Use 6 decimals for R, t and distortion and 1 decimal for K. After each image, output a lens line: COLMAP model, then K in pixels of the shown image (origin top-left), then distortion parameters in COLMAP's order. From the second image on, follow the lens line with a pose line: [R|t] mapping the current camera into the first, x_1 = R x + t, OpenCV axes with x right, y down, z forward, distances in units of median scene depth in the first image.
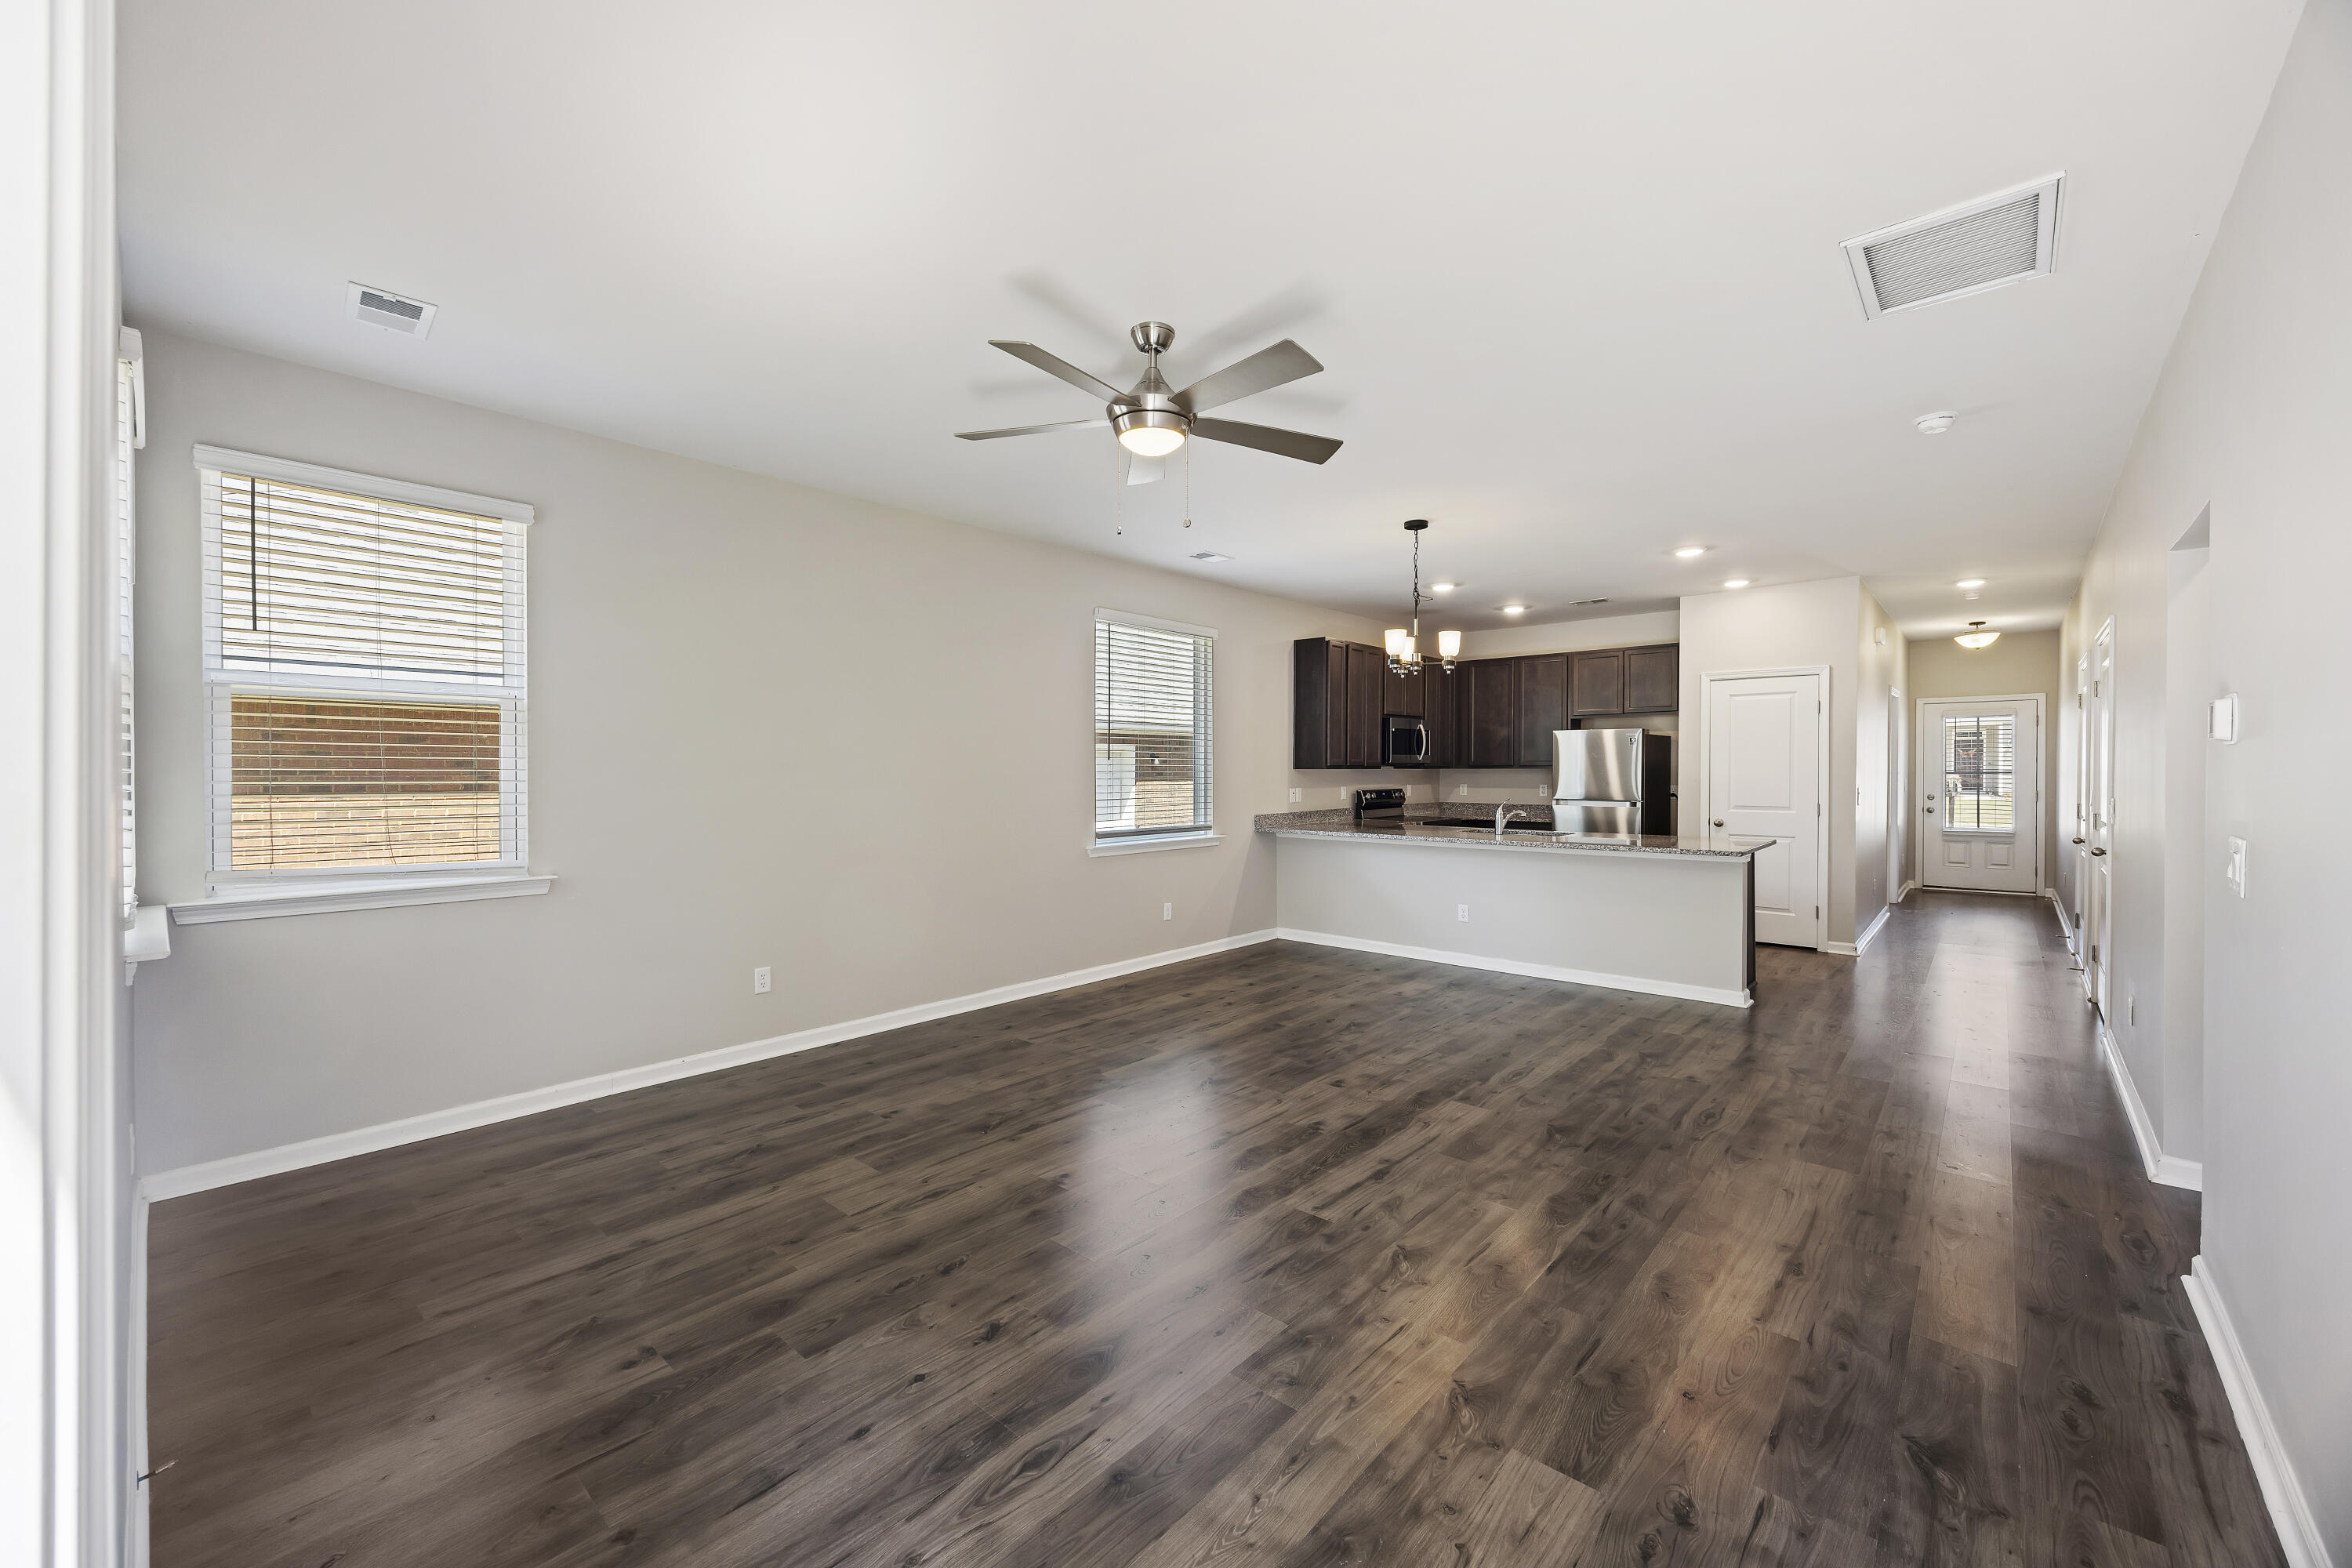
lens RADIAL K [[920.5, 0, 1164.9], [0, 920.5, 776.4], [0, 0, 1]] dist [0.001960, 0.002241]
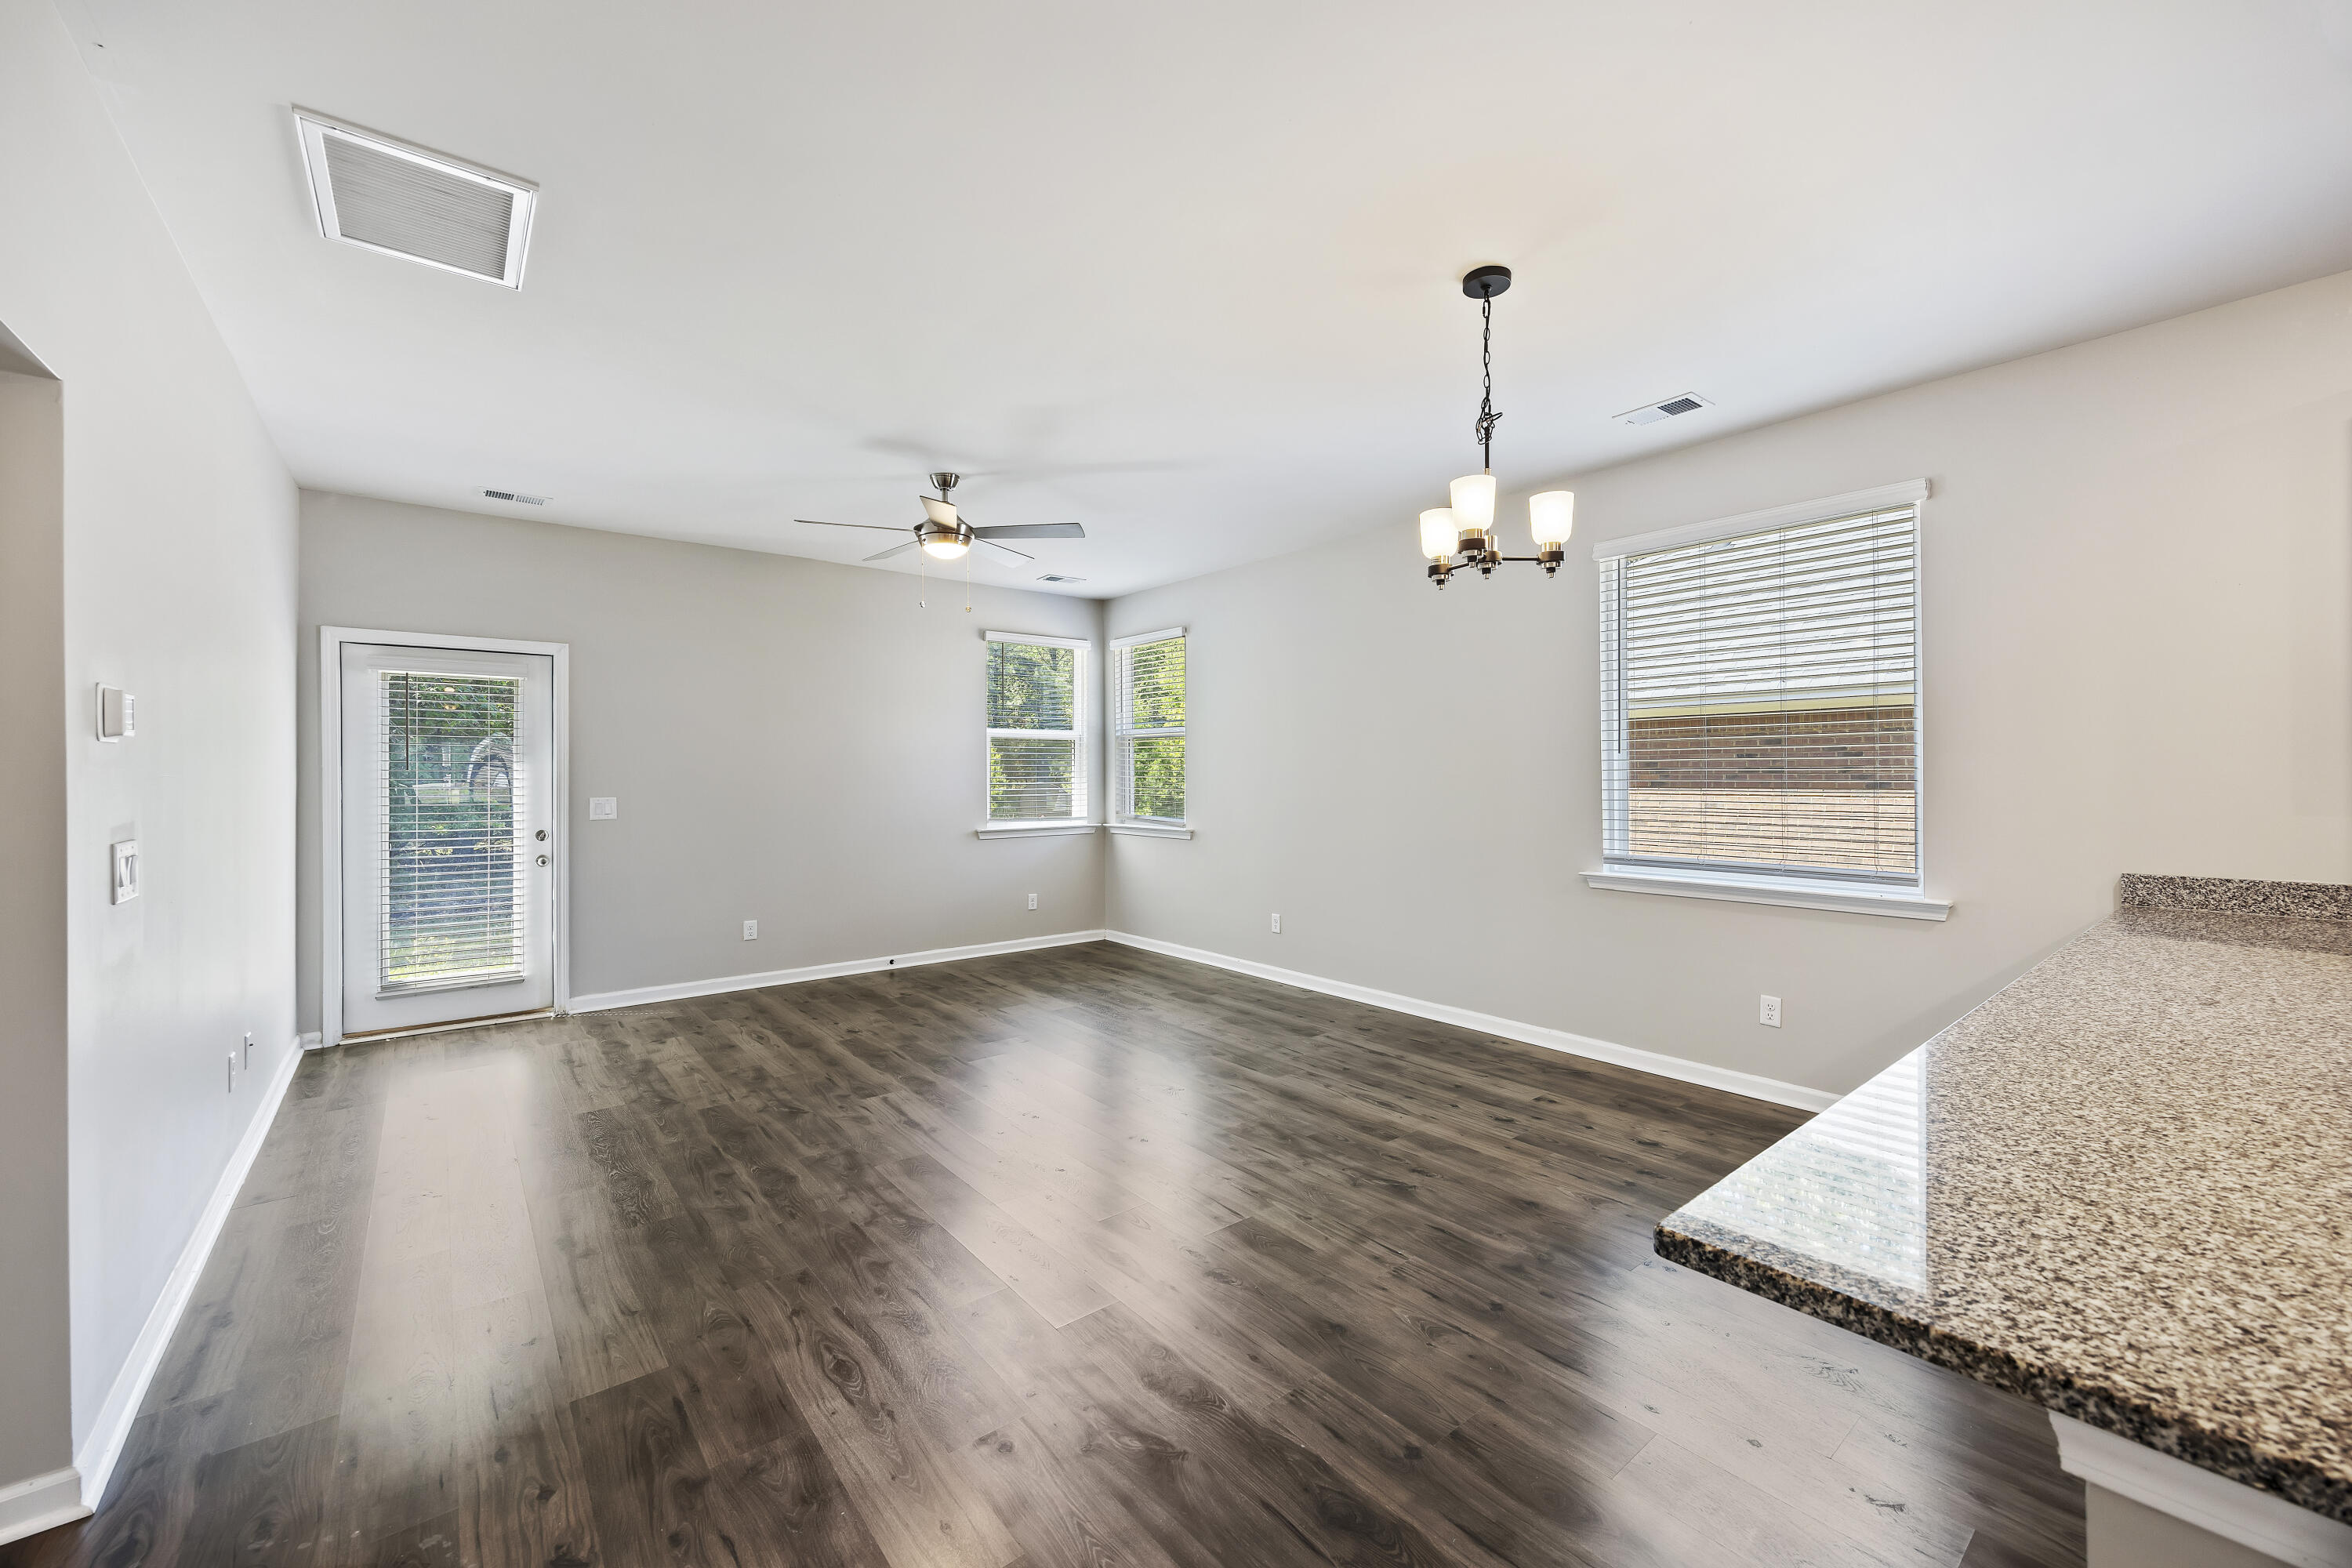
lens RADIAL K [[920.5, 0, 1192.1], [0, 920.5, 776.1], [0, 0, 1]] dist [0.001960, 0.002241]
pose [[-0.148419, 0.004462, -0.988915, 1.124475], [-0.003496, 0.999981, 0.005037, -0.004025], [0.988918, 0.004205, -0.148401, 1.298539]]
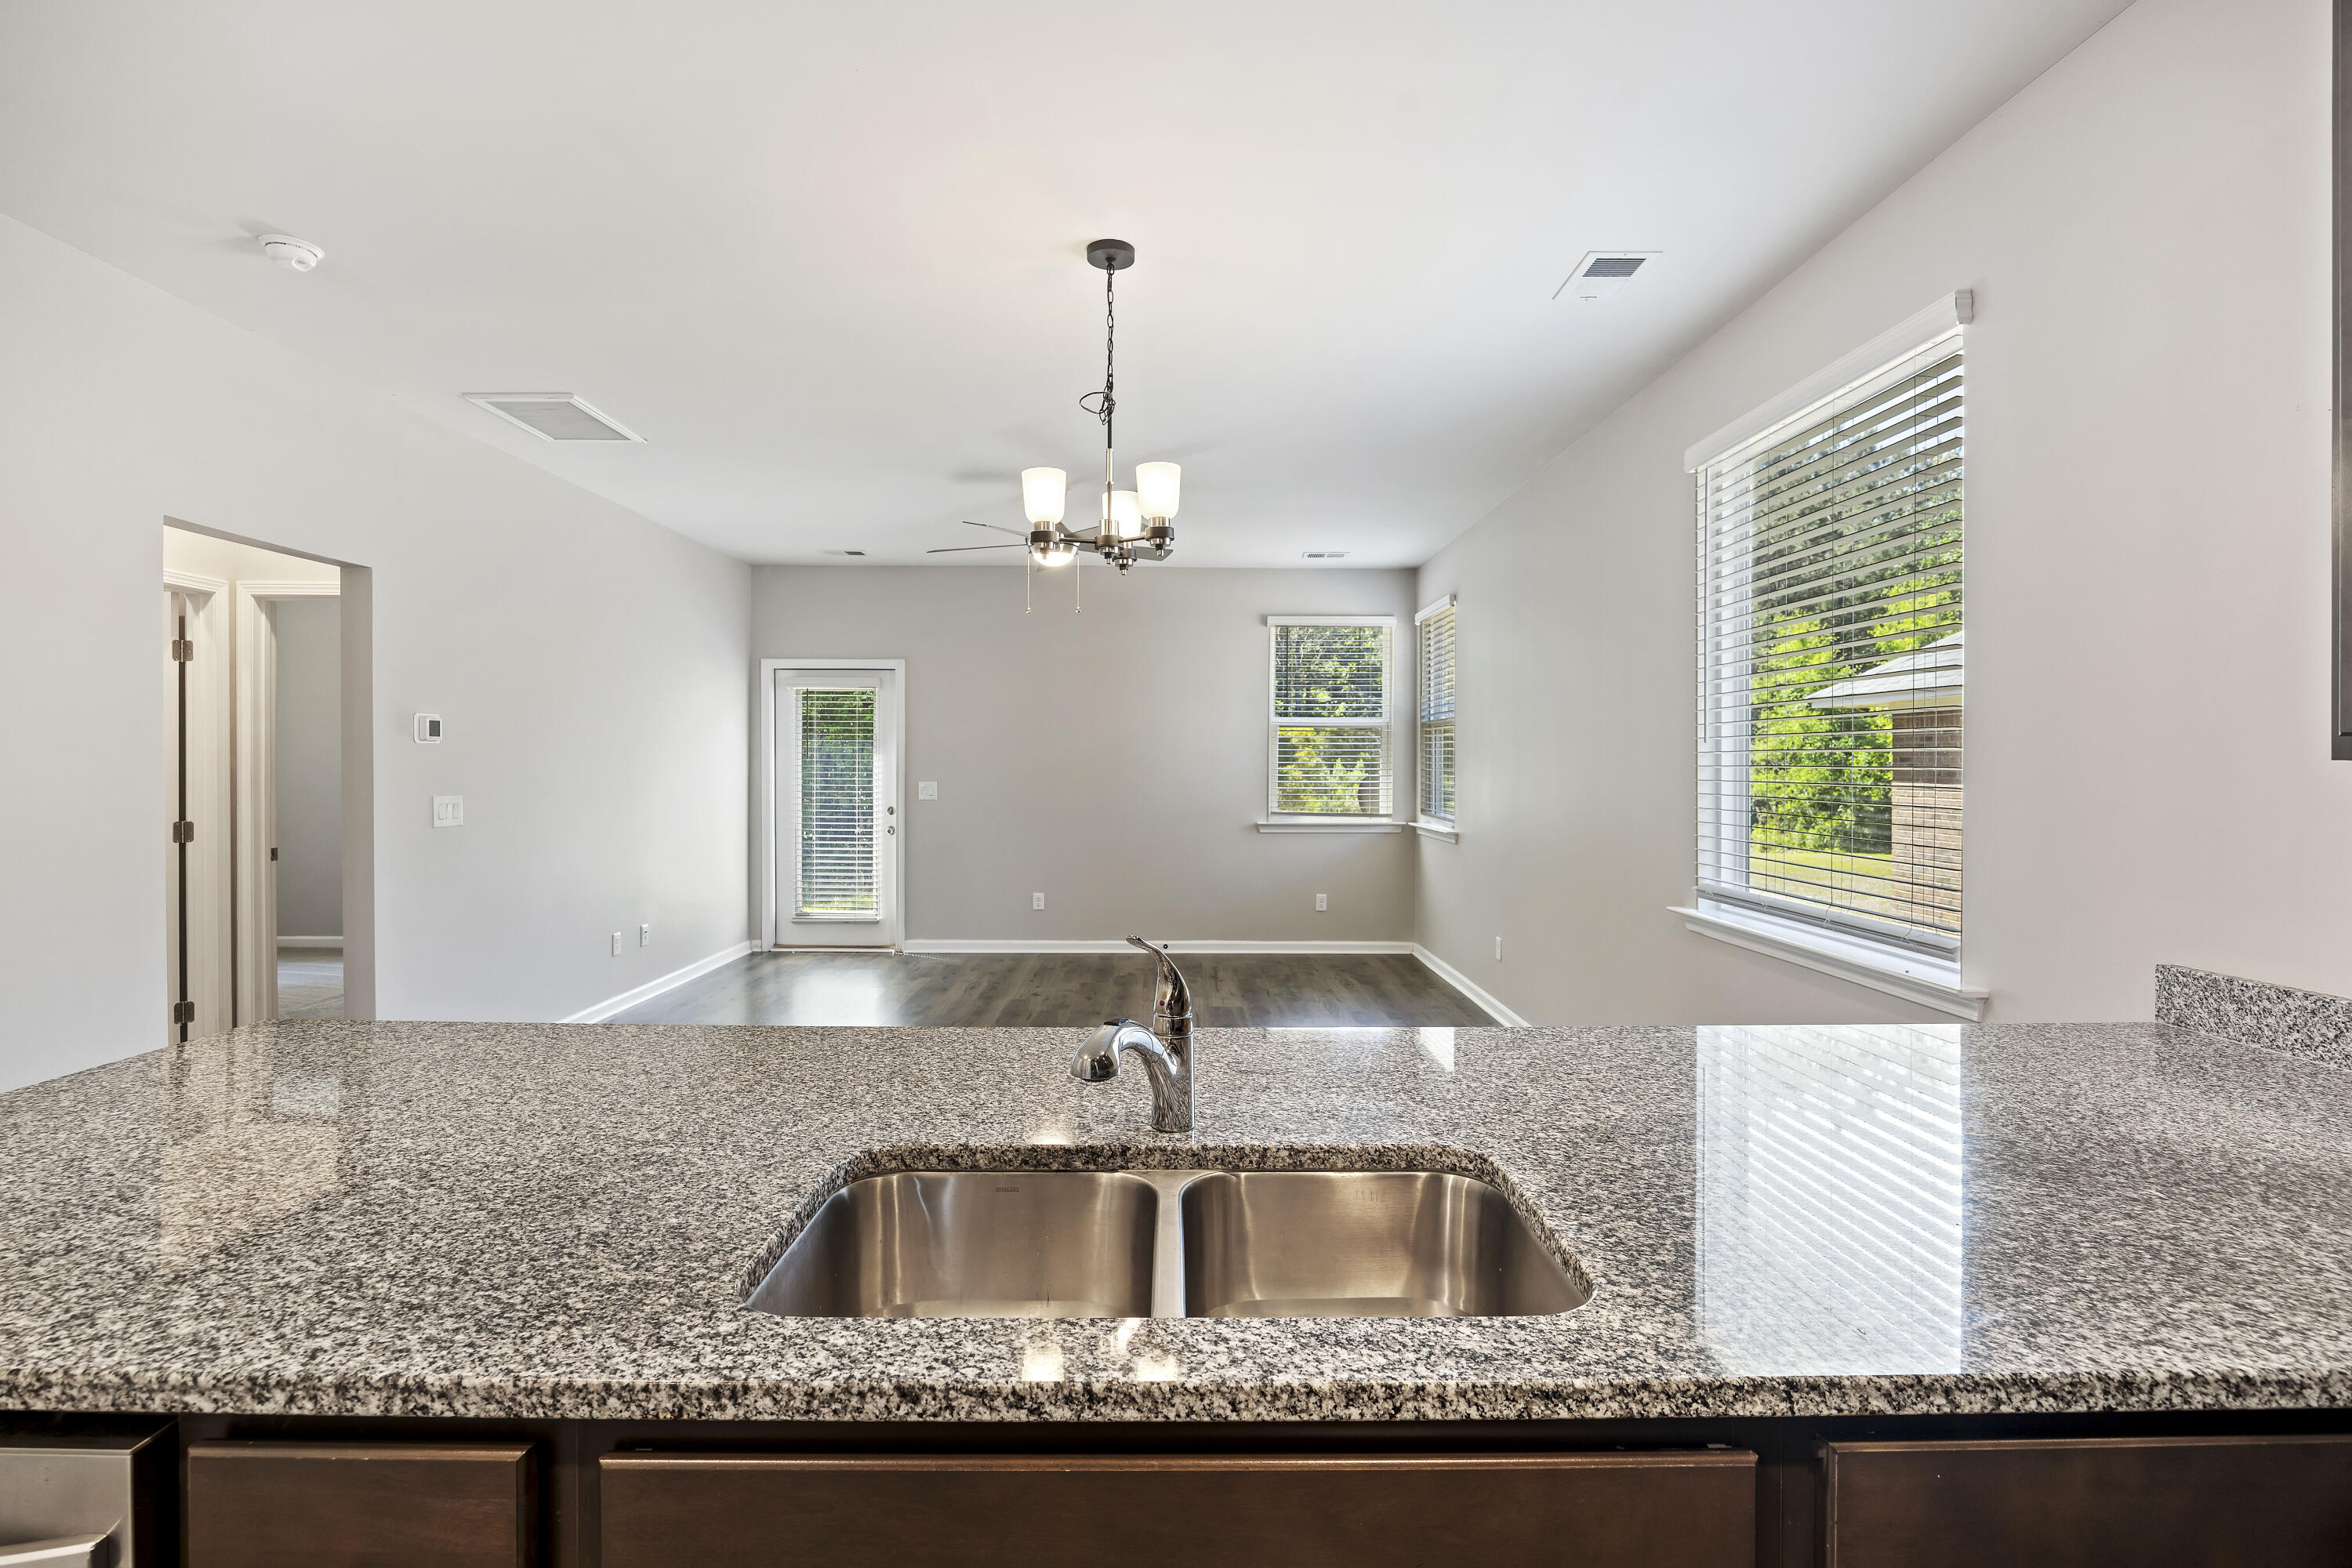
lens RADIAL K [[1083.4, 0, 1184.5], [0, 1083.4, 787.9], [0, 0, 1]] dist [-0.020758, 0.000159]
pose [[-0.729625, 0.014108, -0.683702, 0.896017], [-0.008698, 0.999515, 0.029907, -0.014342], [0.683792, 0.027768, -0.729149, 2.041901]]
